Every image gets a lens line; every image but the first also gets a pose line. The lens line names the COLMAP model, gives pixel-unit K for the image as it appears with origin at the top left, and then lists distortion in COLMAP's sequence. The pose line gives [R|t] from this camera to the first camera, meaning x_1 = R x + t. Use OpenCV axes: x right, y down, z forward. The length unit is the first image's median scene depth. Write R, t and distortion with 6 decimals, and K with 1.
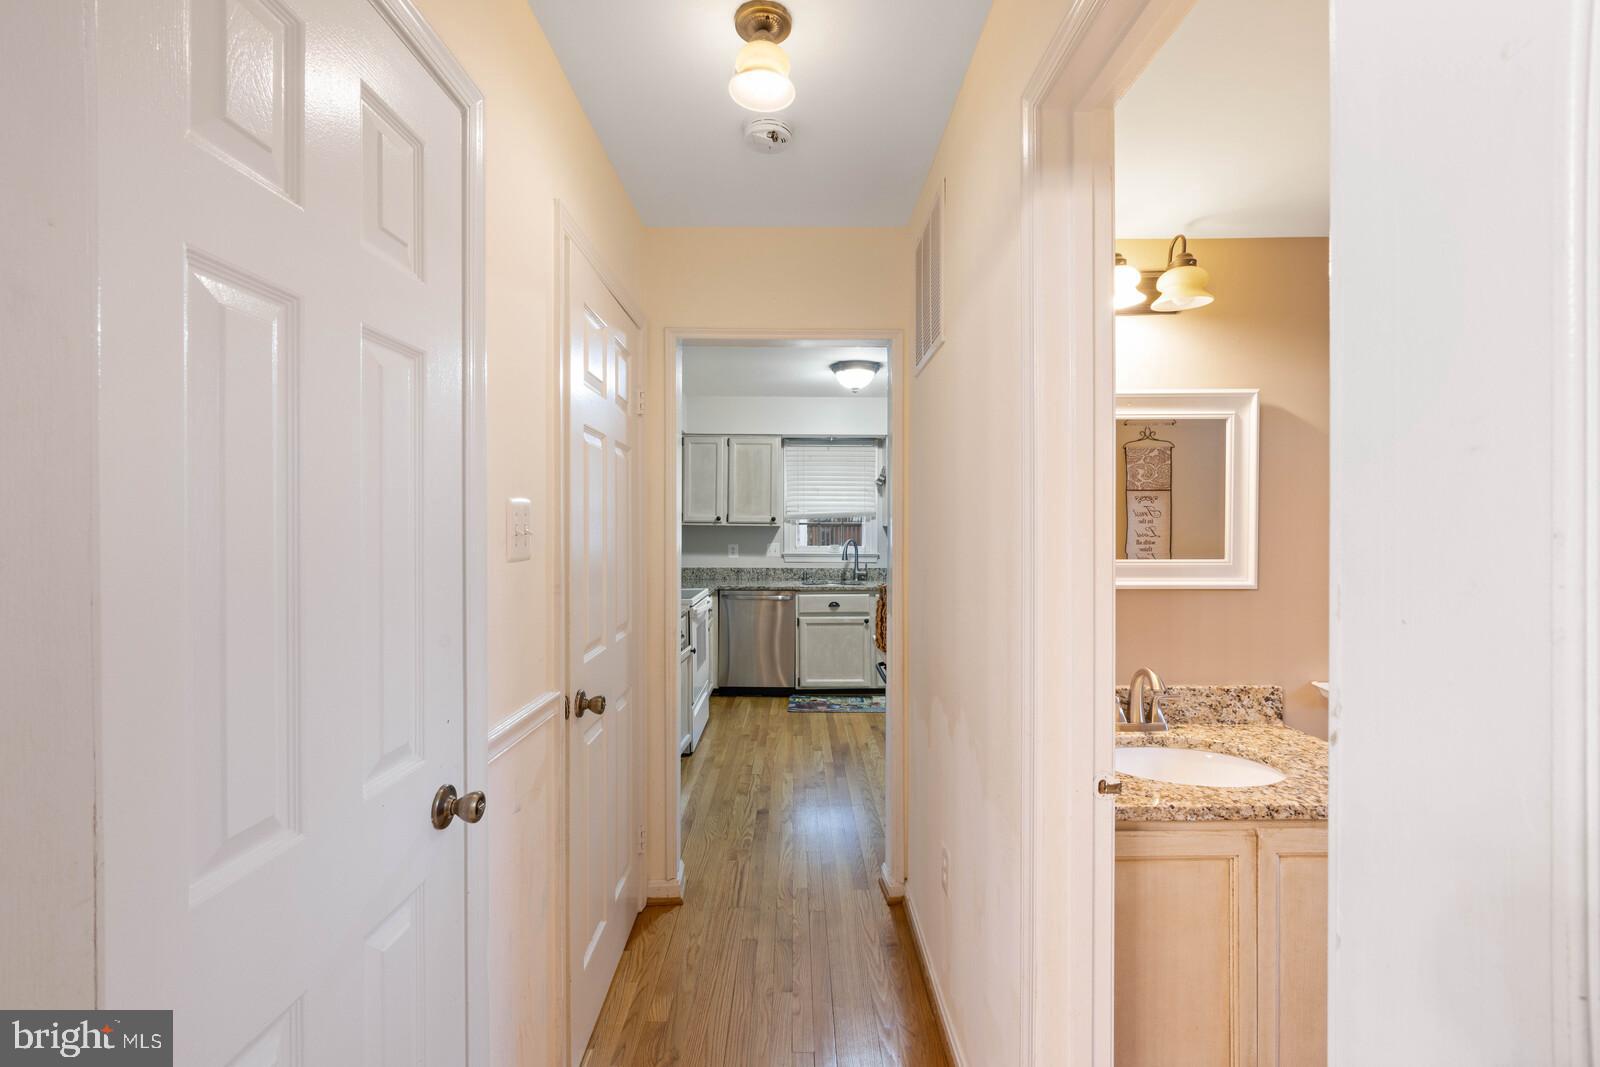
lens RADIAL K [[692.2, 0, 801.1], [0, 692.2, 538.1], [0, 0, 1]] dist [-0.007042, -0.000086]
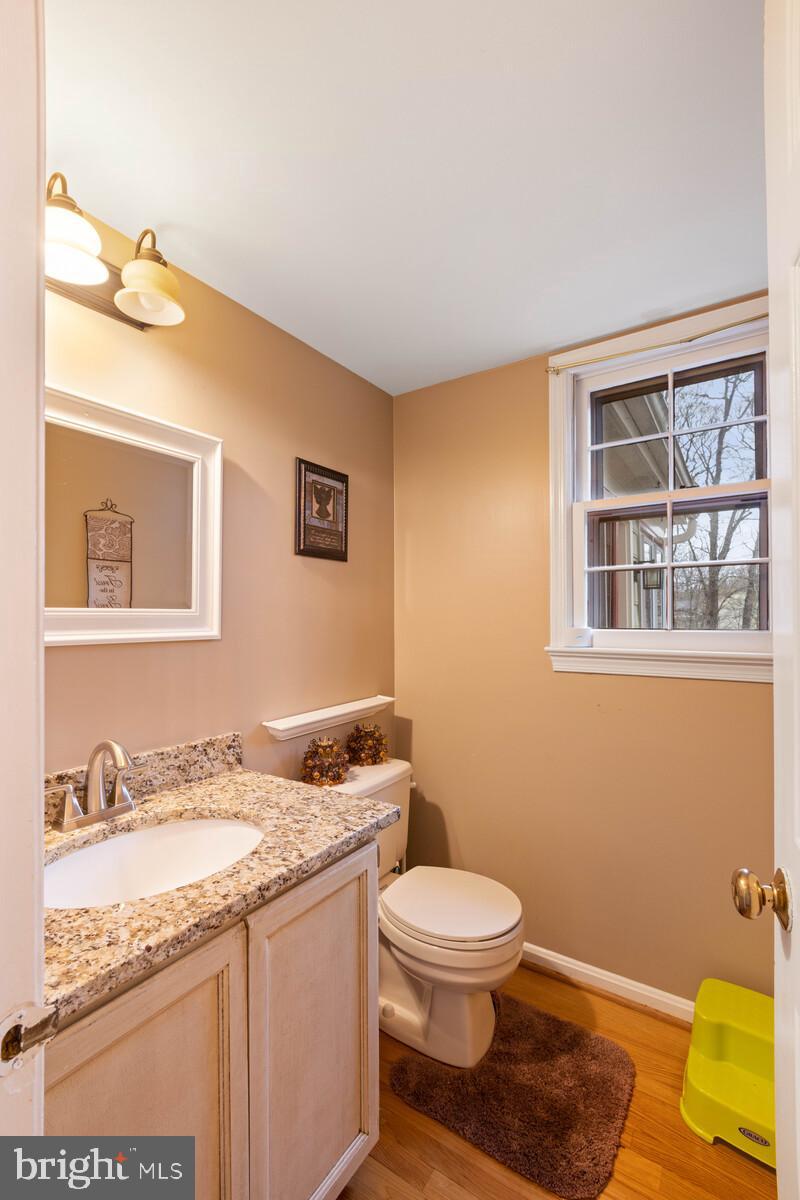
lens RADIAL K [[519.2, 0, 397.0], [0, 519.2, 608.9], [0, 0, 1]] dist [-0.007042, -0.000086]
pose [[0.563127, 0.012668, 0.826273, 0.185356], [0.013822, 0.999598, -0.024745, 0.053244], [-0.826255, 0.025355, 0.562726, 0.371085]]
